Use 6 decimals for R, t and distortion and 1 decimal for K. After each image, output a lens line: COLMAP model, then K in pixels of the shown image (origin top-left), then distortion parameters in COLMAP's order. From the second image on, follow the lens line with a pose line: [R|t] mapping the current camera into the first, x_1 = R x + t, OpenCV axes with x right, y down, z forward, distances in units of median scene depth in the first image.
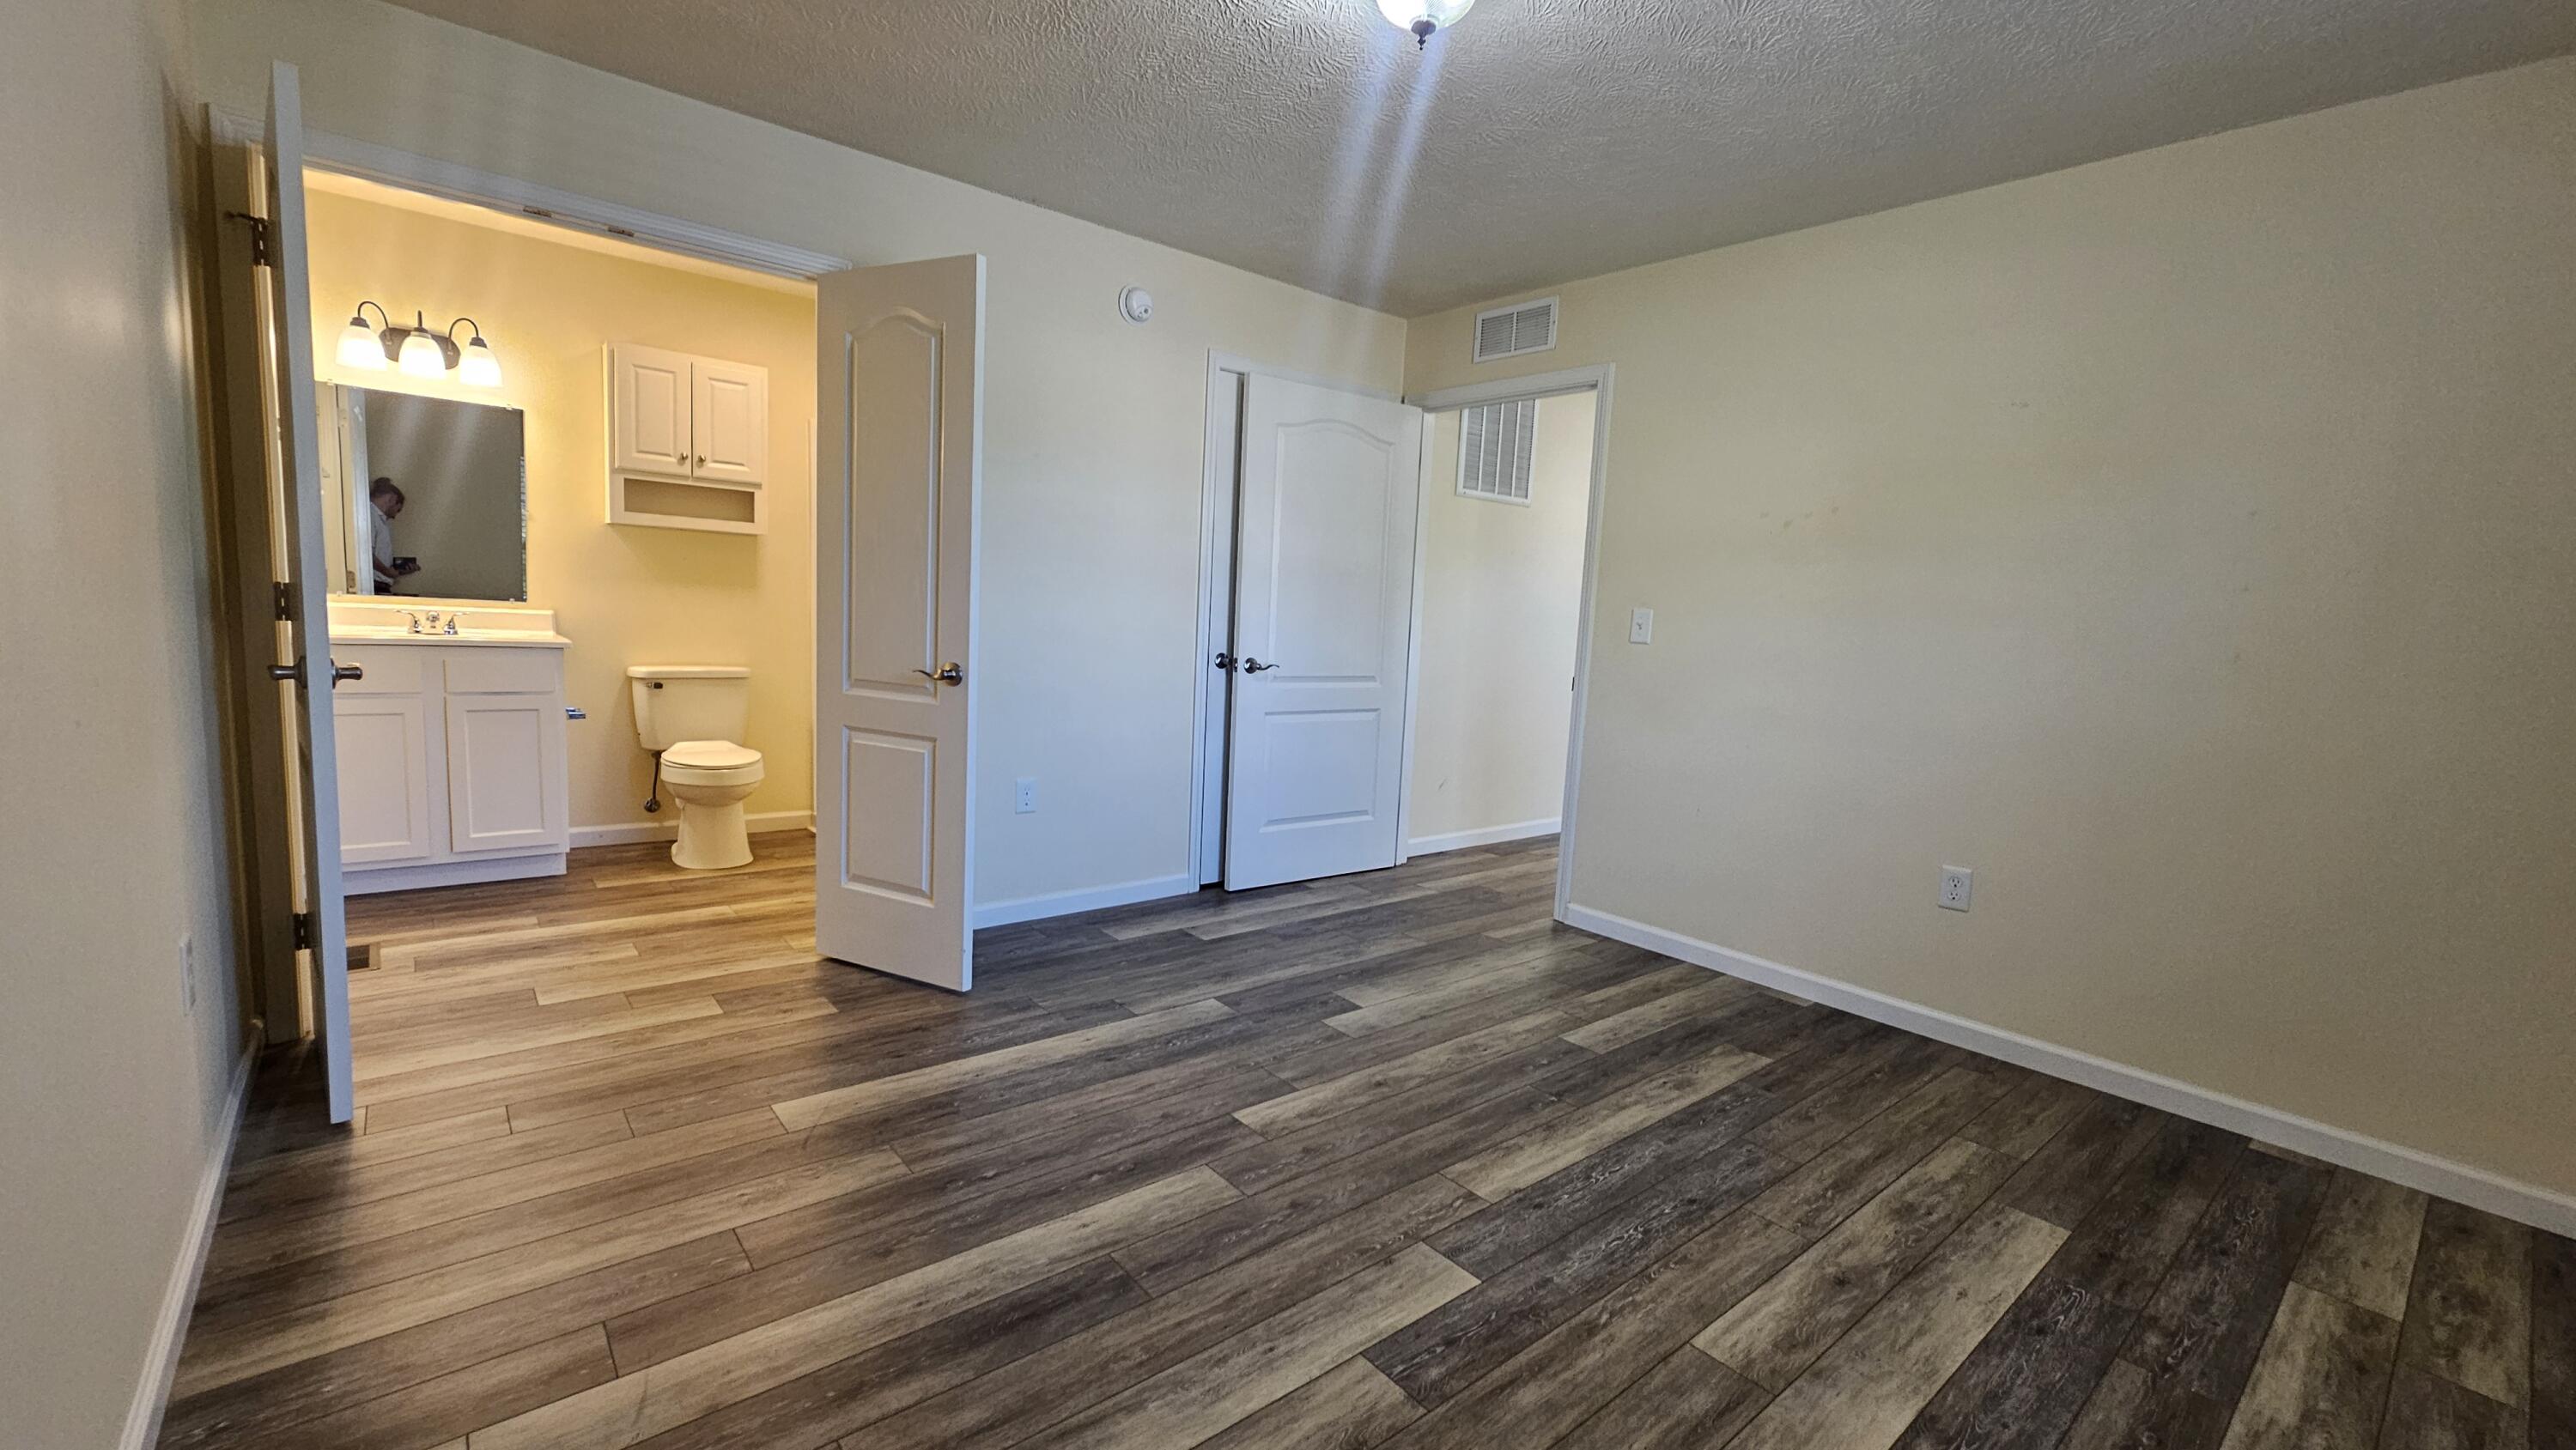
lens RADIAL K [[1048.7, 0, 1285.0], [0, 1048.7, 738.2], [0, 0, 1]] dist [0.001372, -0.000590]
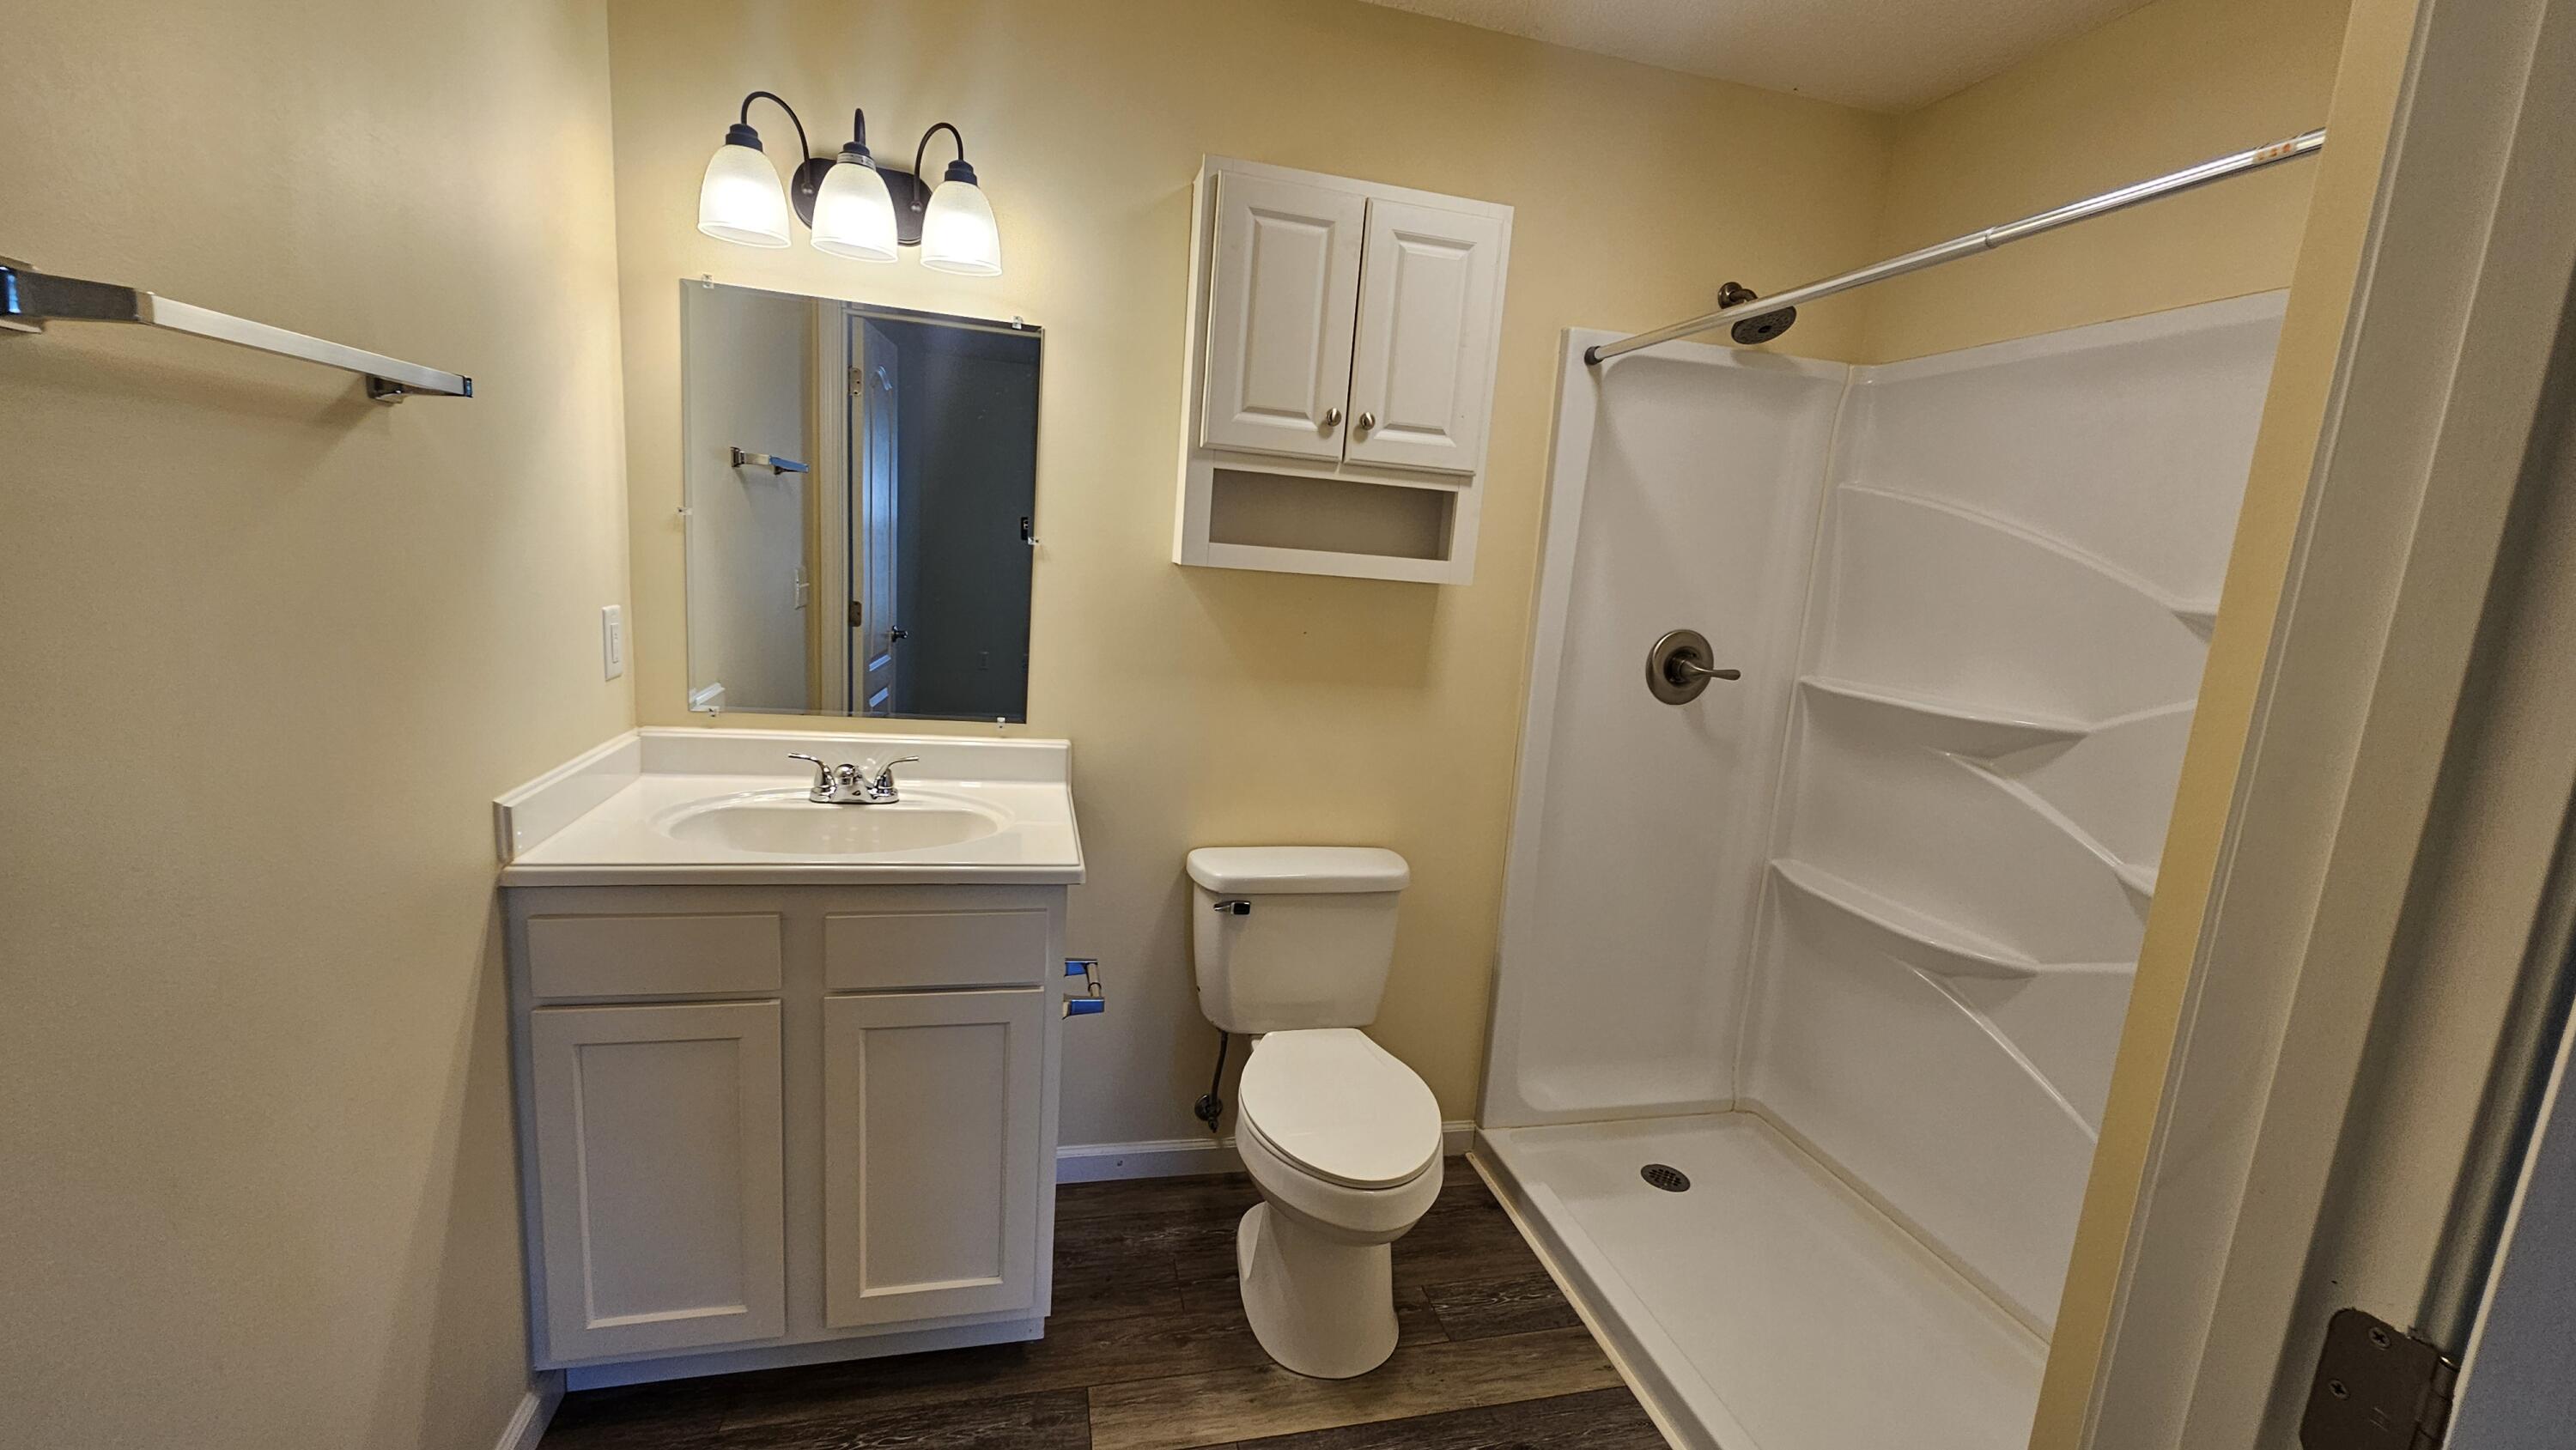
lens RADIAL K [[1048.7, 0, 1305.4], [0, 1048.7, 730.6], [0, 0, 1]] dist [0.001372, -0.000590]
pose [[0.903879, 0.082575, -0.419742, -0.386866], [-0.077900, 0.996559, 0.028300, -0.147925], [0.420635, 0.007118, 0.907202, 0.594169]]
